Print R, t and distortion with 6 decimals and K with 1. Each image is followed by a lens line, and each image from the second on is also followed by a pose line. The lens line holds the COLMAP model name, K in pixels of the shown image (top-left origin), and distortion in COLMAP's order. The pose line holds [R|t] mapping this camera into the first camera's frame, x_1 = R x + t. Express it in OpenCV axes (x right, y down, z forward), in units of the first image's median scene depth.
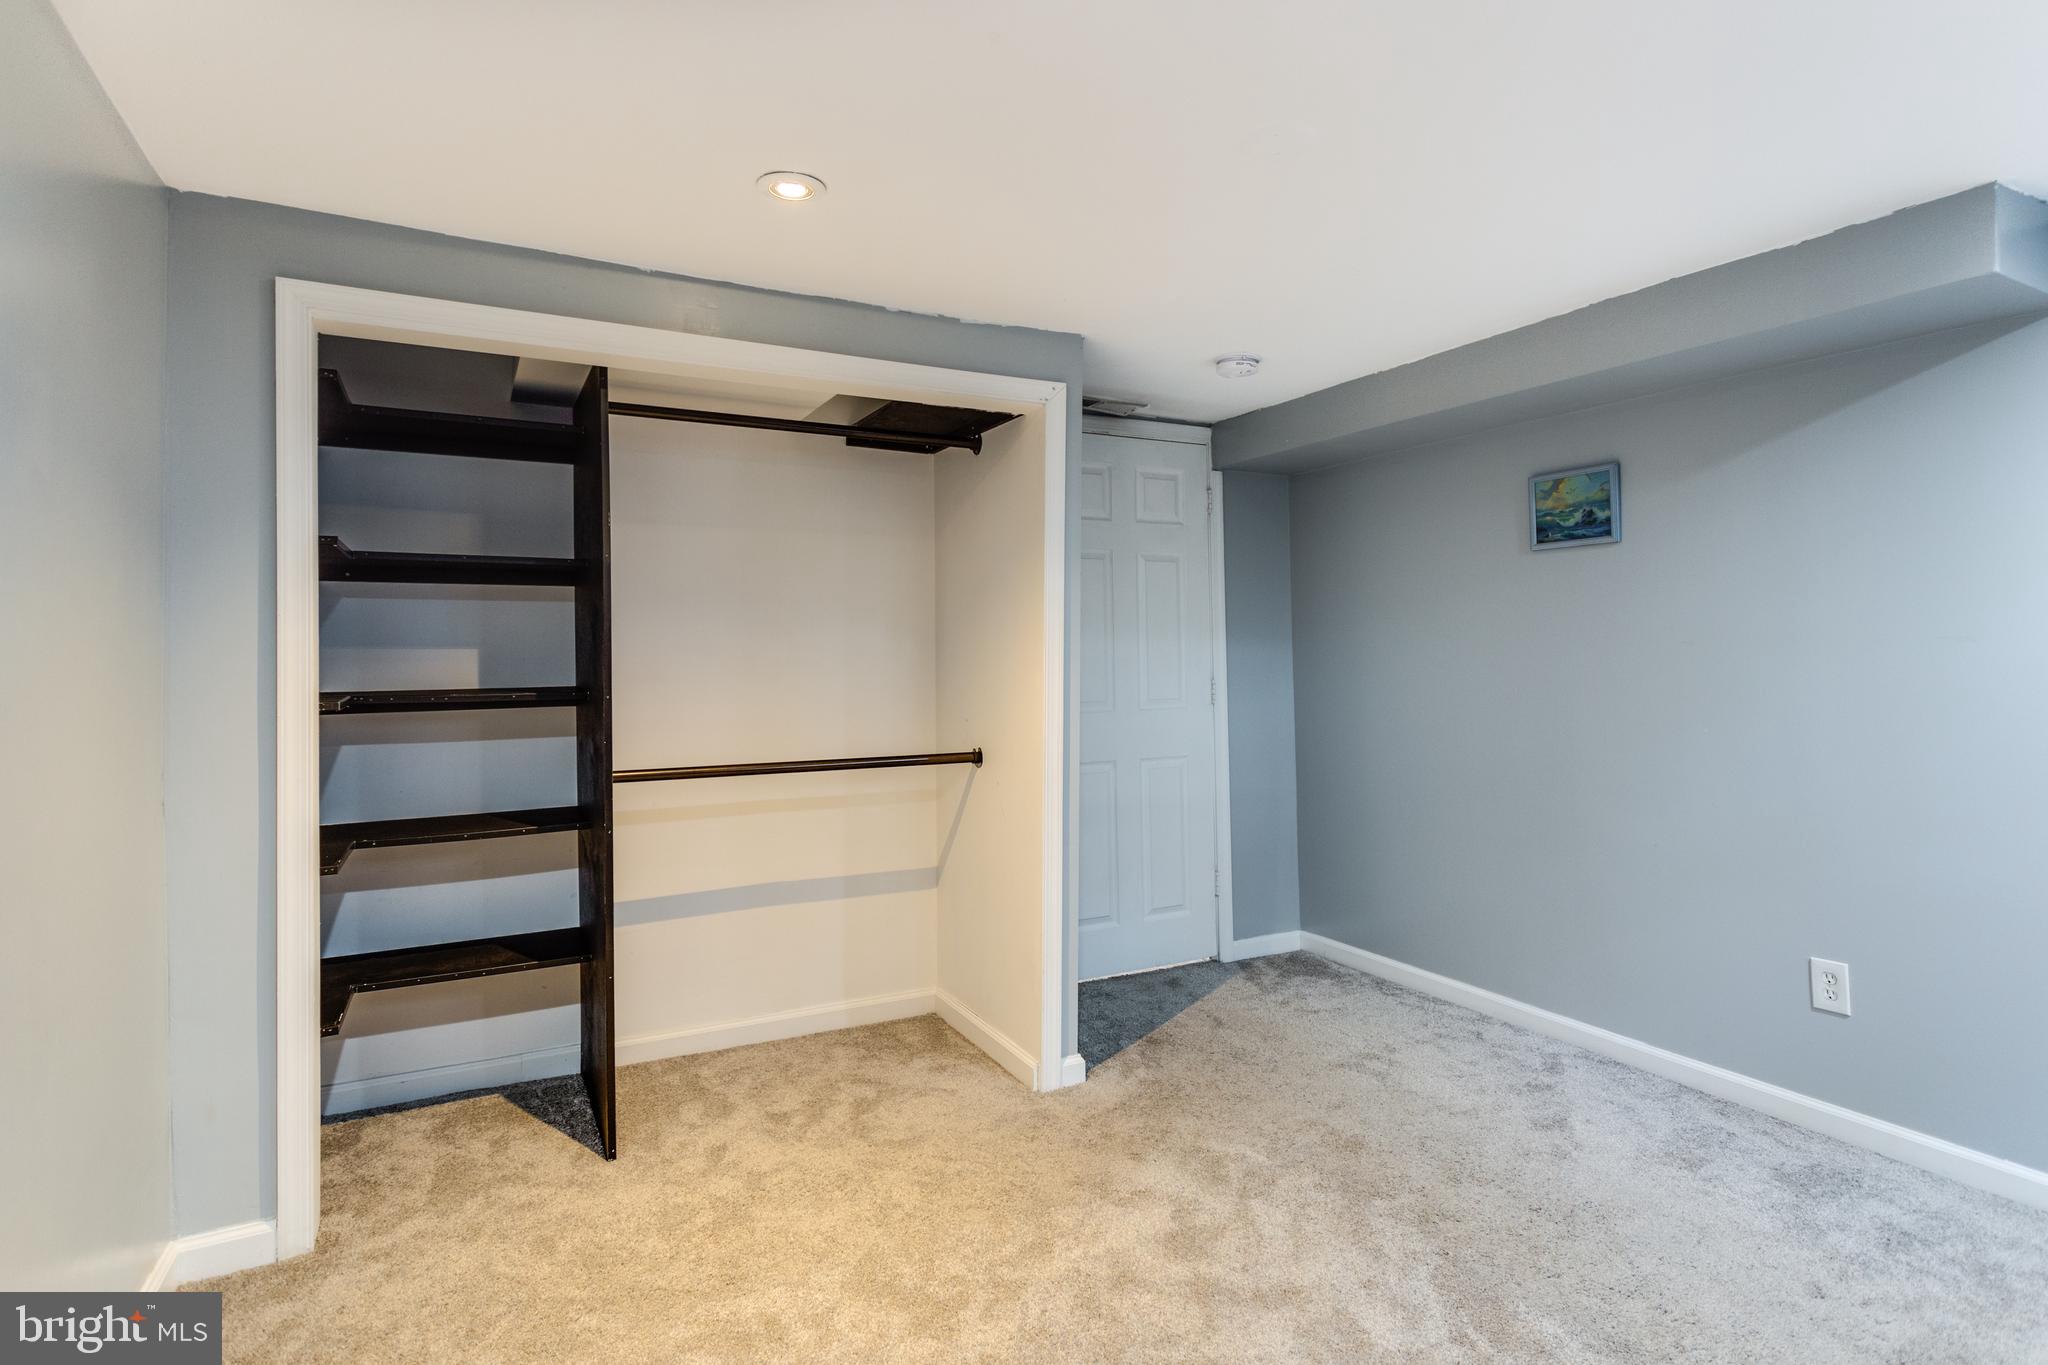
lens RADIAL K [[1049.2, 0, 1018.4], [0, 1049.2, 633.5], [0, 0, 1]] dist [0.000092, -0.000249]
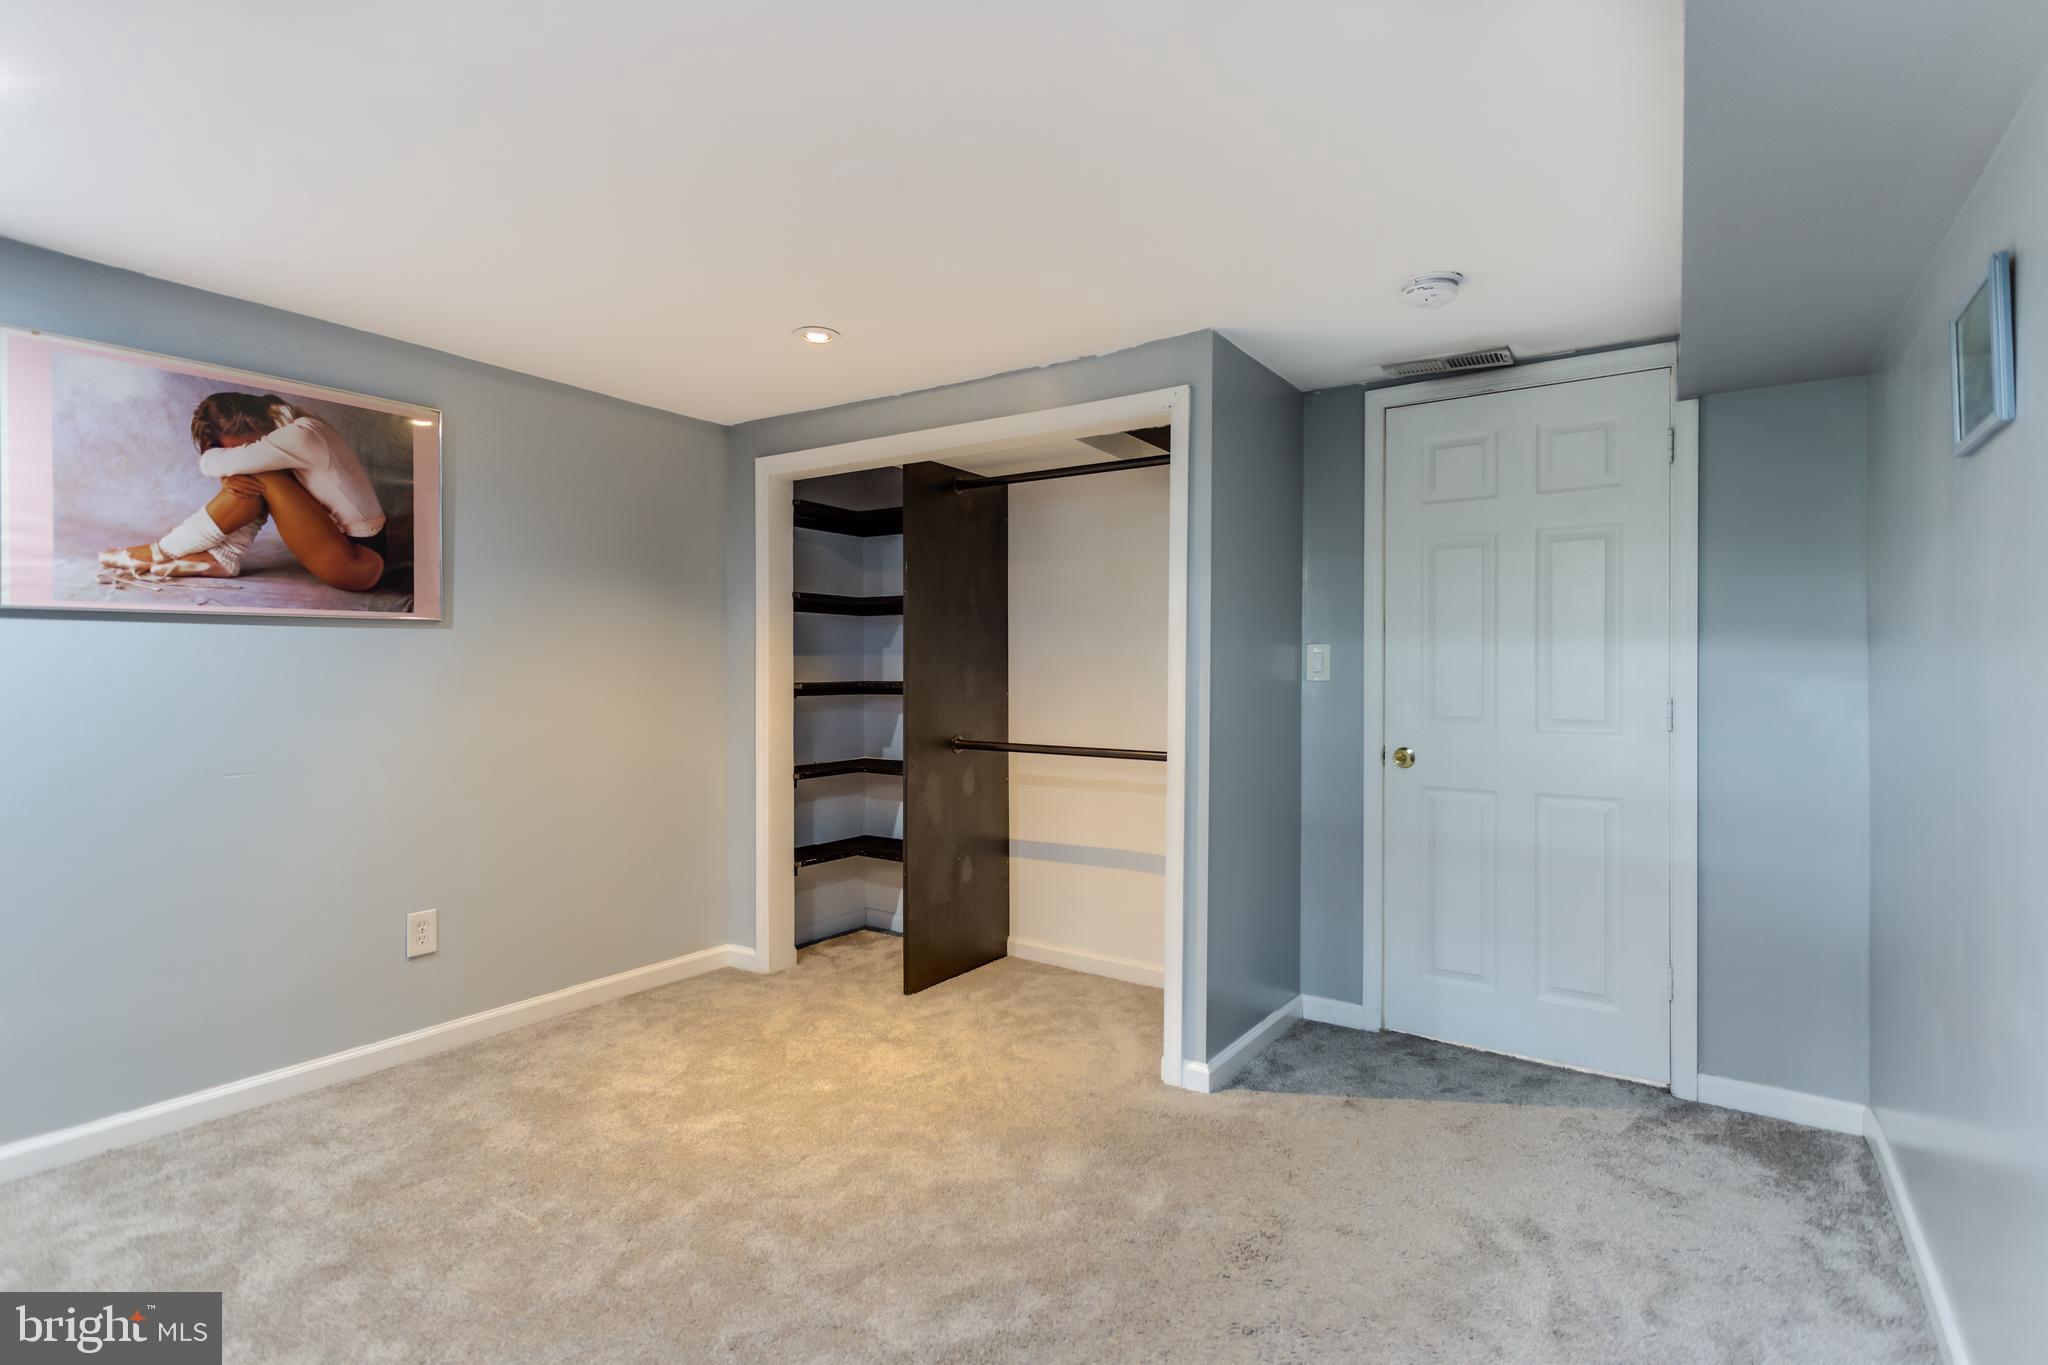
lens RADIAL K [[986.7, 0, 1023.5], [0, 986.7, 672.6], [0, 0, 1]] dist [-0.002365, -0.000271]
pose [[0.472772, 0.014359, -0.881068, 0.790736], [0.010300, 0.999709, 0.021820, 0.010512], [0.881125, -0.019391, 0.472486, 0.417836]]
